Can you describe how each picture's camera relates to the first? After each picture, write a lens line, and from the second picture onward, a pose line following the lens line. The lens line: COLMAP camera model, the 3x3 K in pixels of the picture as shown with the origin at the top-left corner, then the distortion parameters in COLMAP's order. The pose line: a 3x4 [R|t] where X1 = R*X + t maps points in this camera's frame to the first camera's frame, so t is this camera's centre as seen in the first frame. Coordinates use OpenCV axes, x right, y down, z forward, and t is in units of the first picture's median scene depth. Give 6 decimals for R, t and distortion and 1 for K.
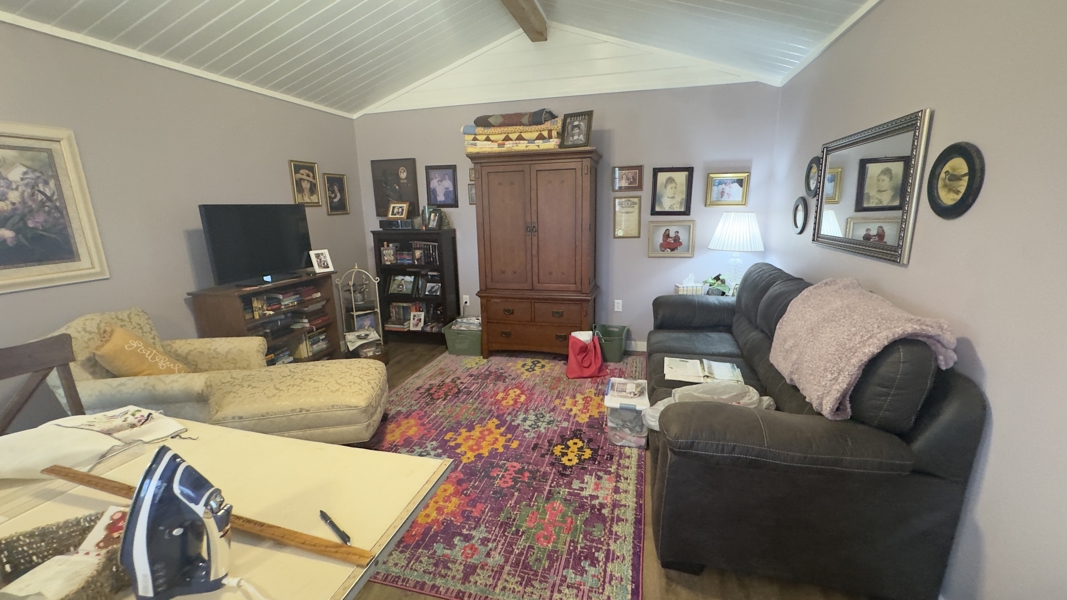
lens RADIAL K [[426.2, 0, 533.5], [0, 426.2, 300.0], [0, 0, 1]] dist [-0.001401, -0.000253]
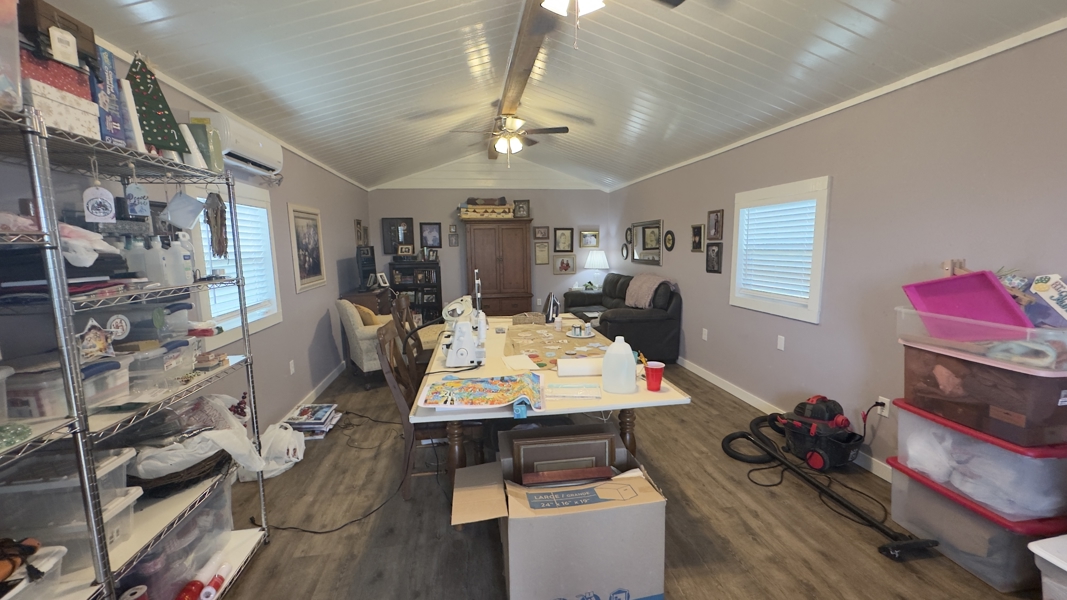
lens RADIAL K [[426.2, 0, 533.5], [0, 426.2, 300.0], [0, 0, 1]] dist [-0.001401, -0.000253]
pose [[0.917359, -0.046860, 0.395294, -0.606155], [0.084000, 0.993473, -0.077167, 0.160604], [-0.389098, 0.103995, 0.915308, -0.721059]]
